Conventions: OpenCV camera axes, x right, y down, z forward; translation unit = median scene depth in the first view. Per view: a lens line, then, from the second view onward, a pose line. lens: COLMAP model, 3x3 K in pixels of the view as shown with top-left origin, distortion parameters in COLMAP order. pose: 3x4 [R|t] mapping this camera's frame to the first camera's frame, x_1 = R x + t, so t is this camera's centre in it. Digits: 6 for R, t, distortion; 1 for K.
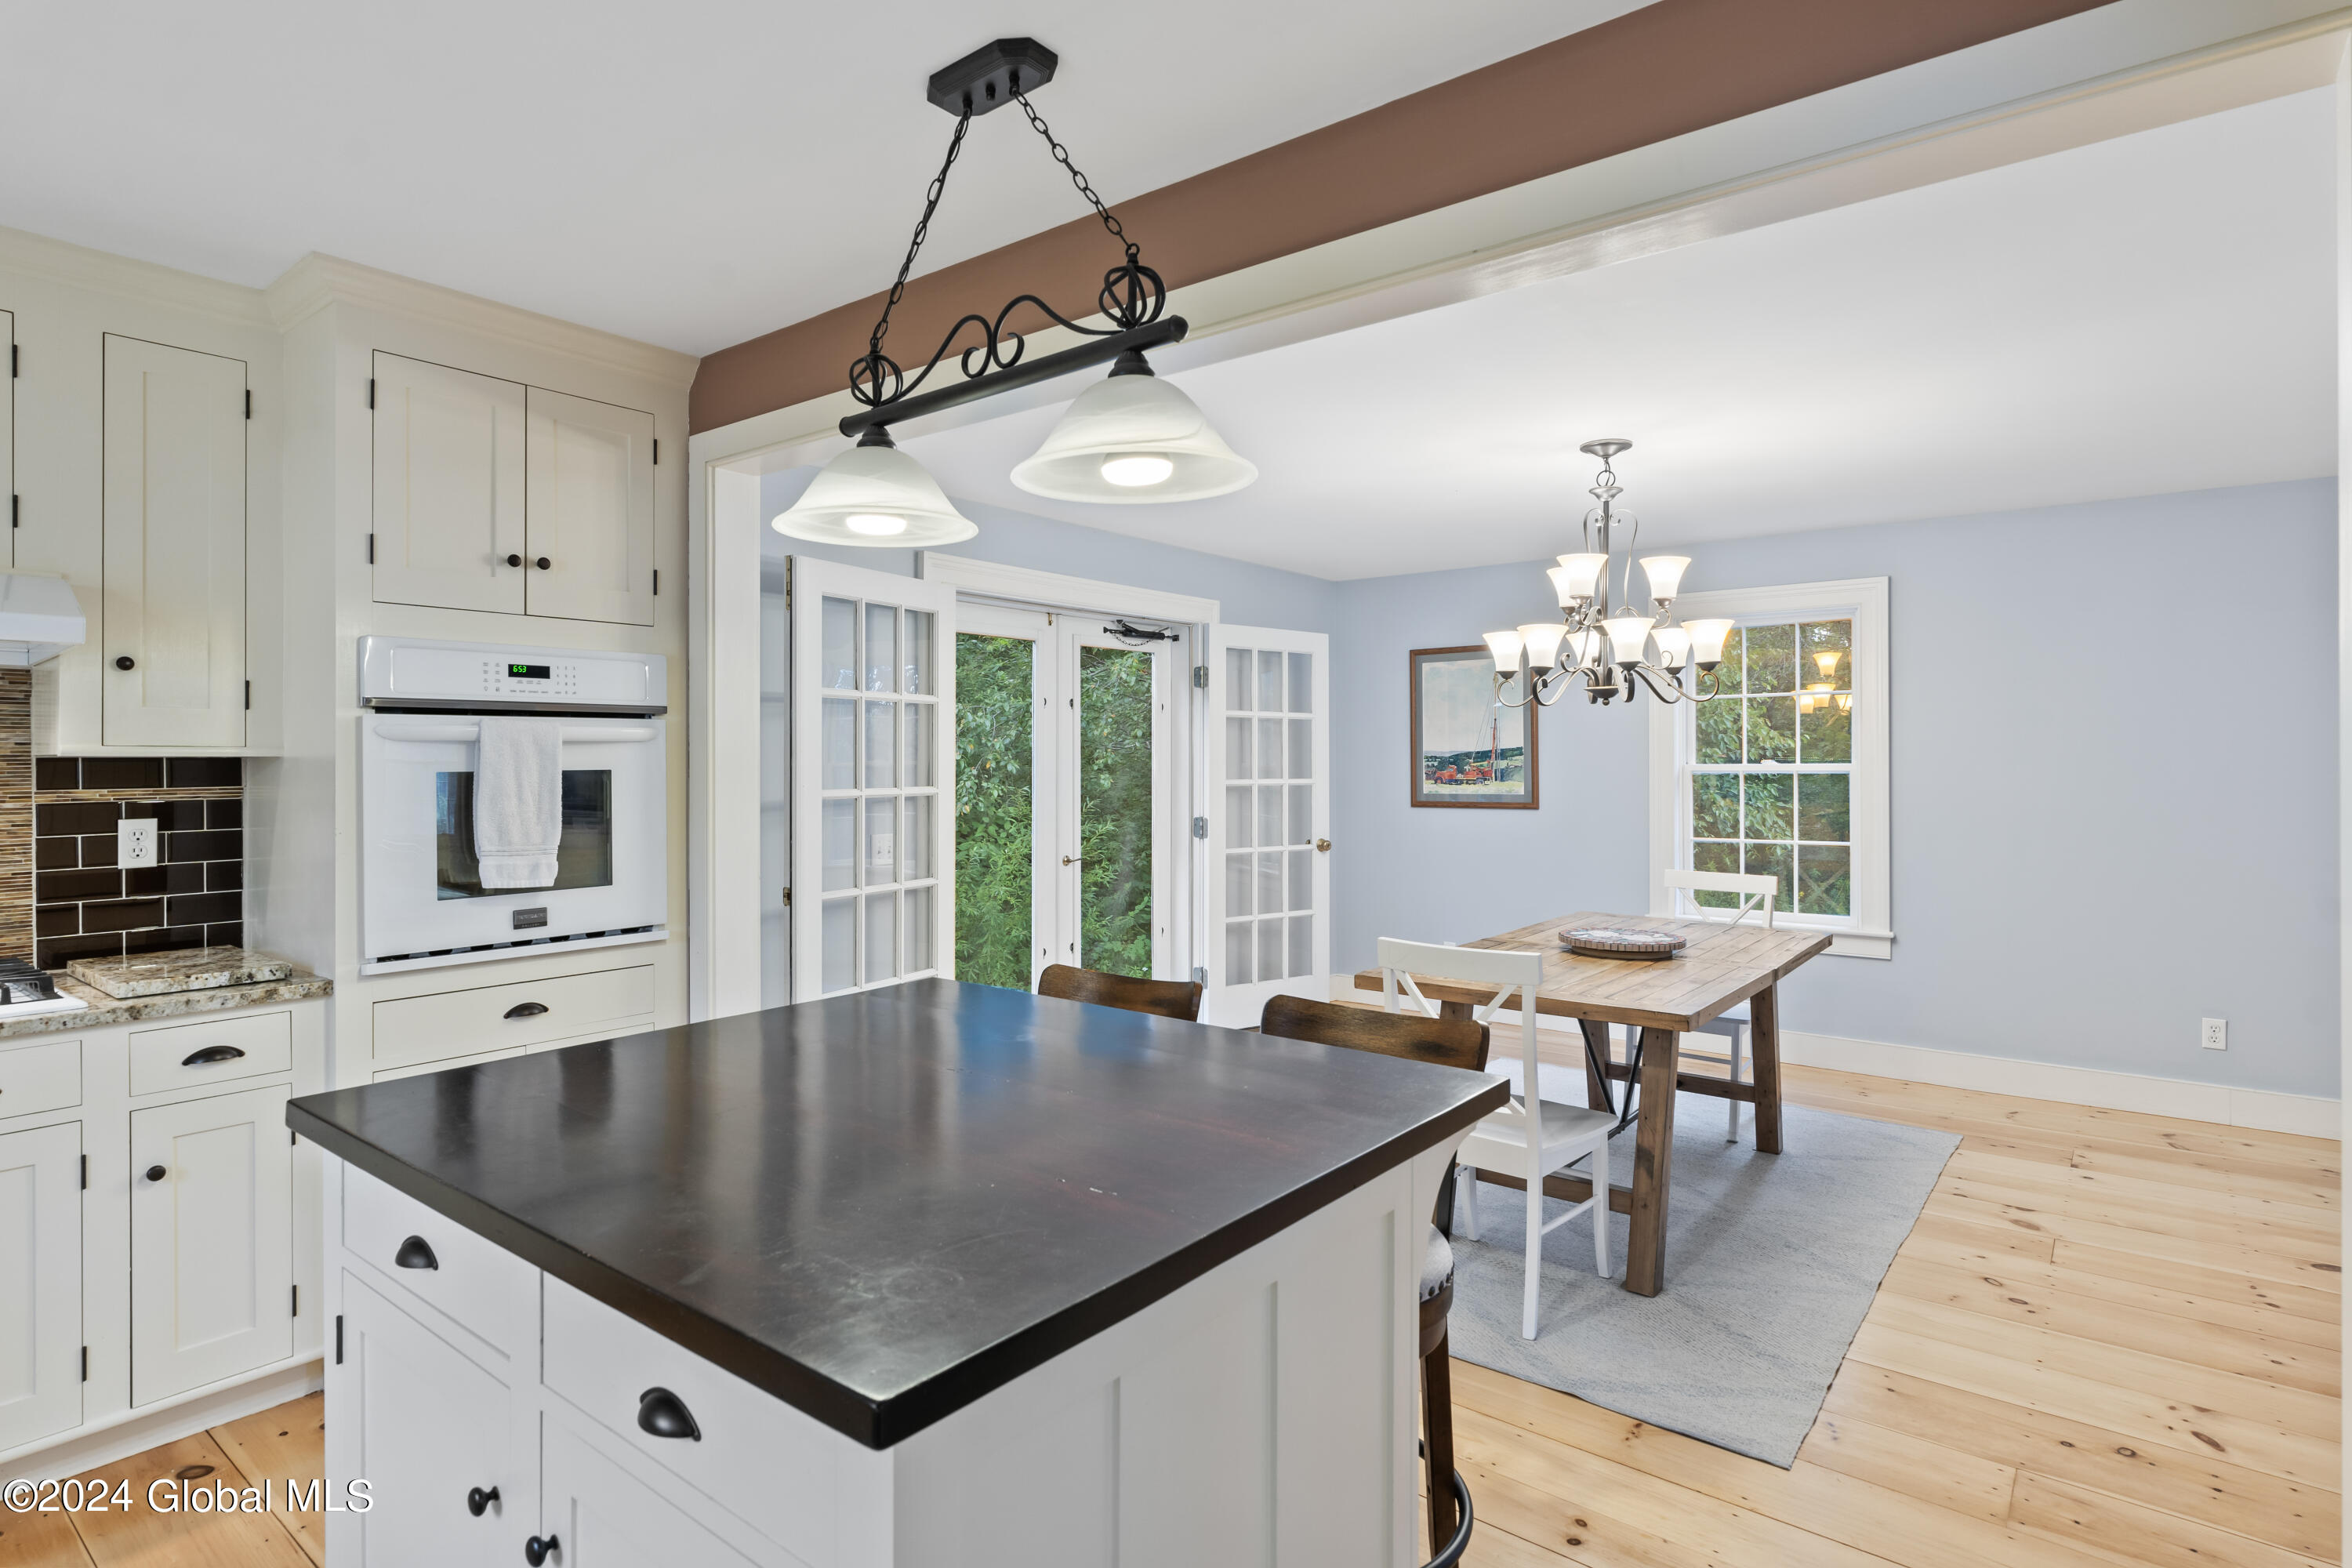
lens RADIAL K [[1220.3, 0, 1172.4], [0, 1220.3, 752.6], [0, 0, 1]] dist [0.001070, 0.000129]
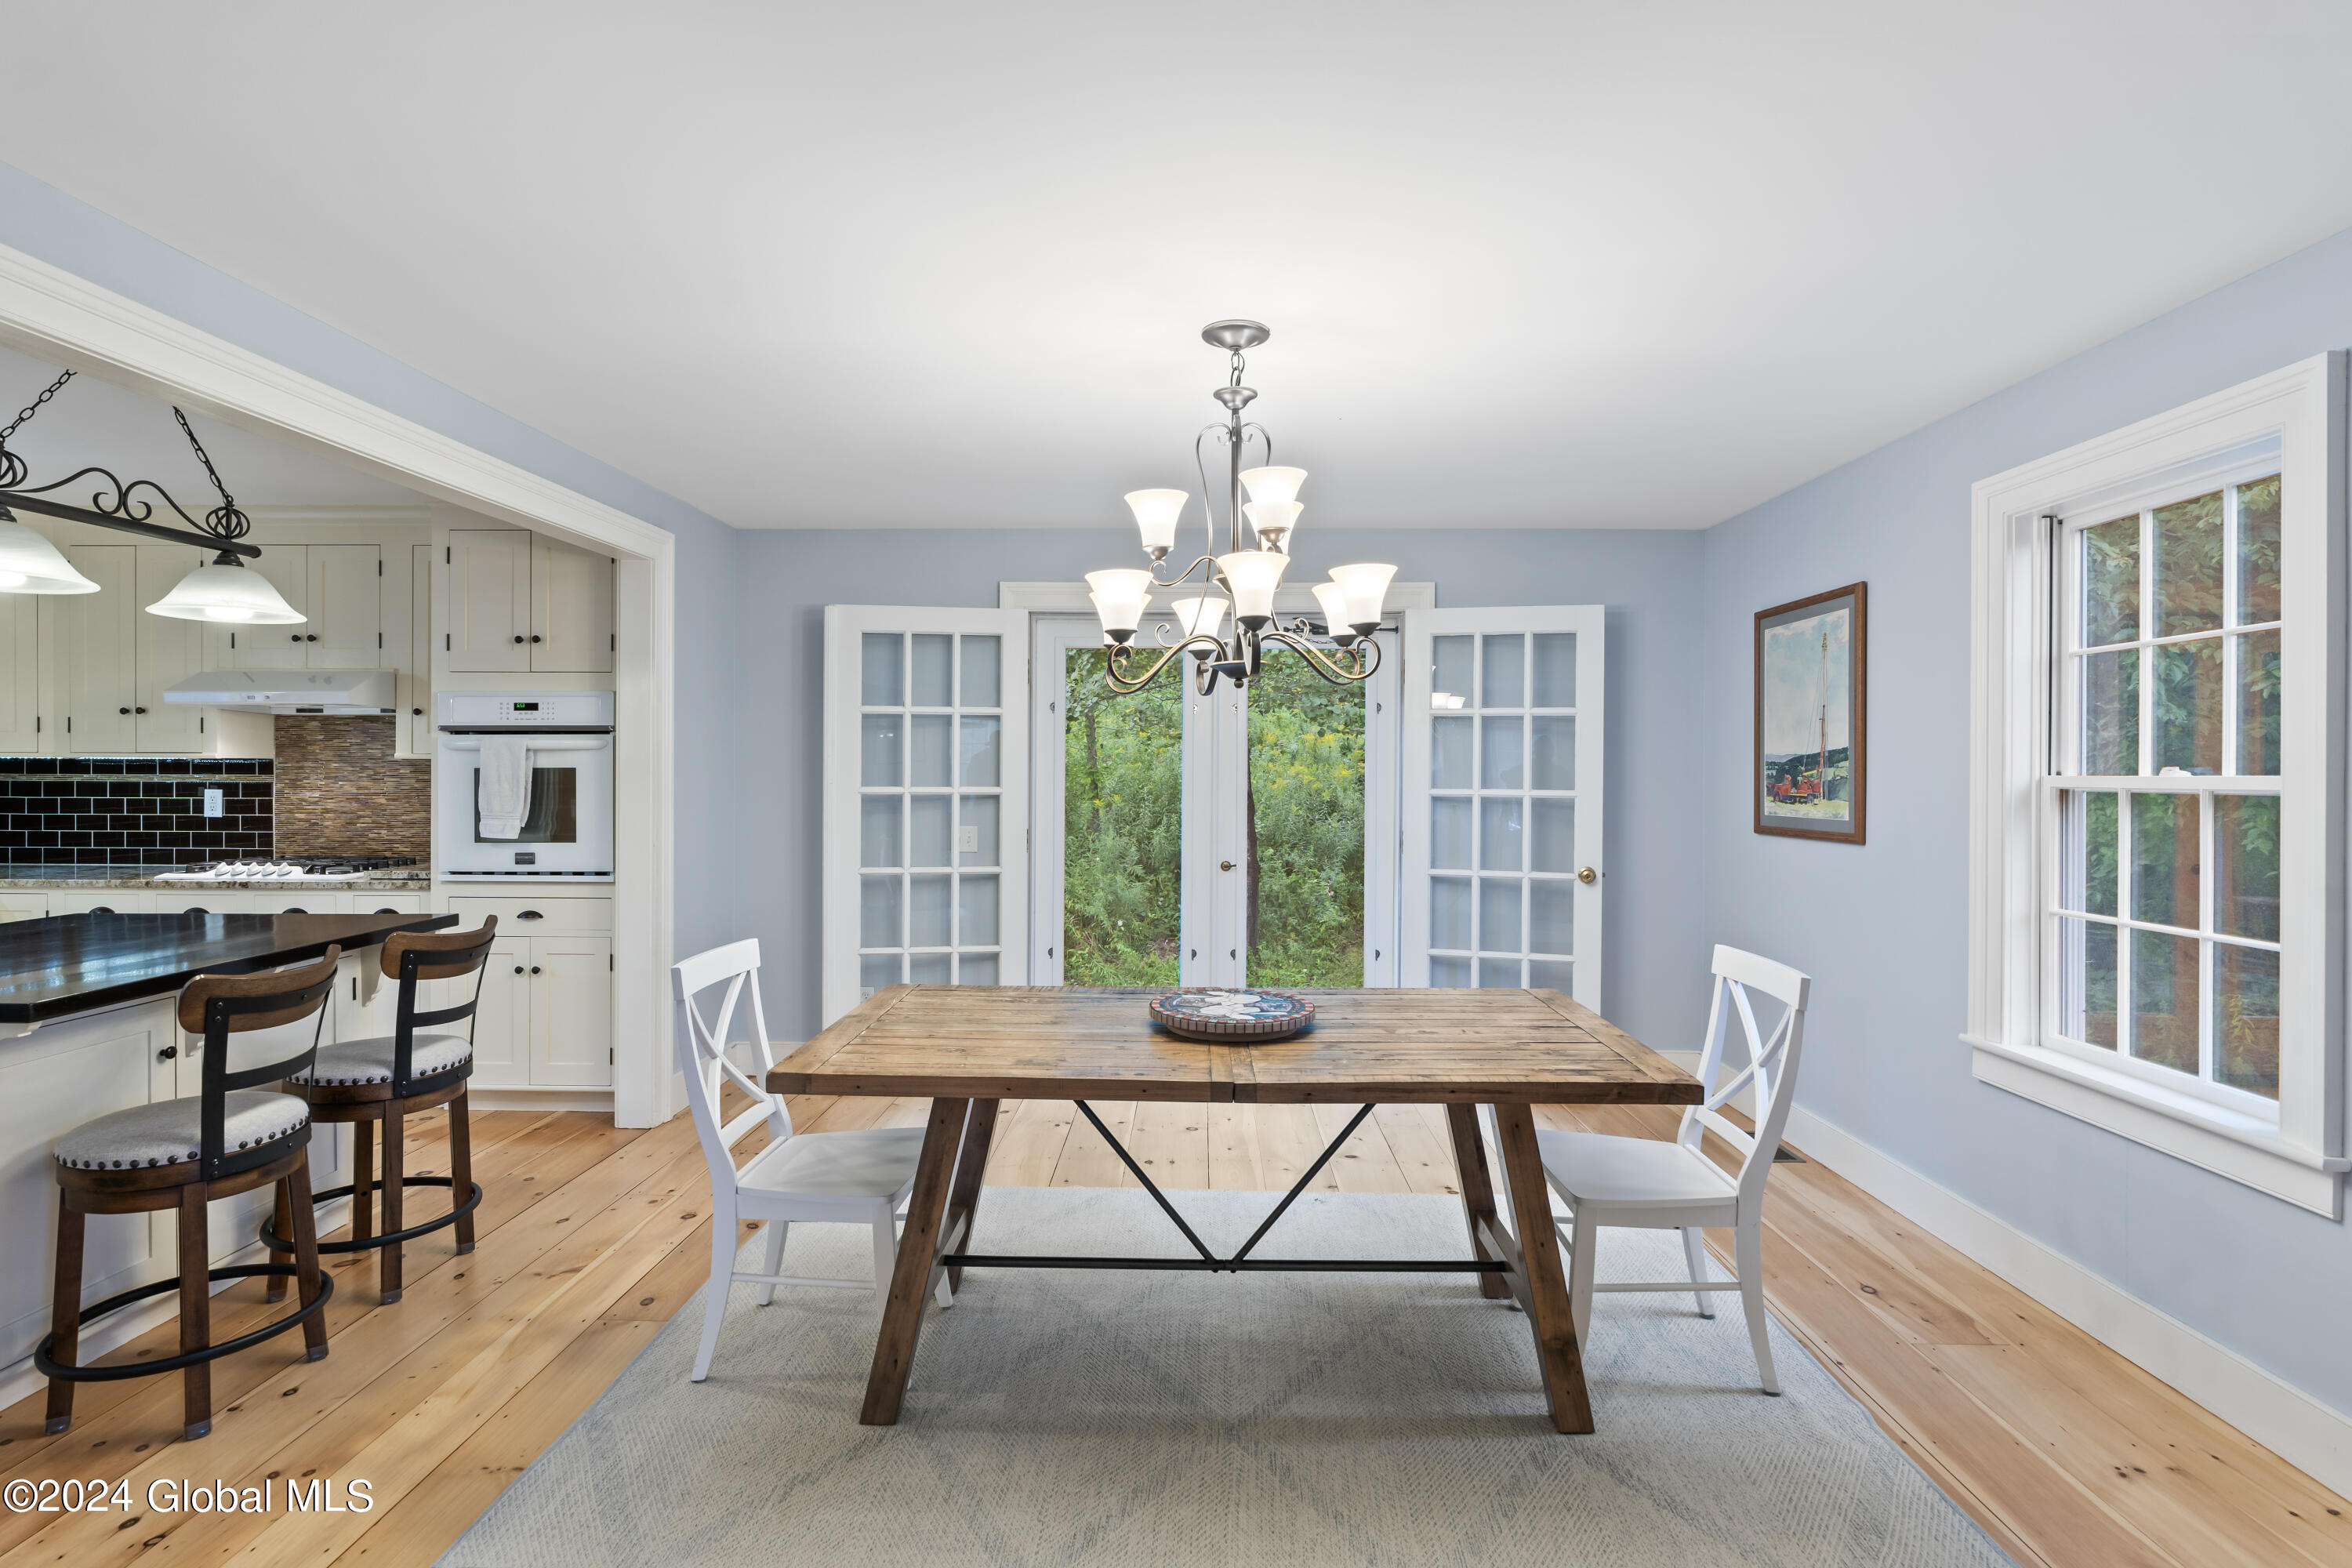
lens RADIAL K [[1153.2, 0, 1184.3], [0, 1153.2, 760.8], [0, 0, 1]] dist [-0.040551, -0.000274]
pose [[0.612588, 0.001041, -0.790402, 0.626892], [-0.000120, 0.999999, 0.001225, 0.001914], [0.790403, -0.000656, 0.612587, 0.396531]]
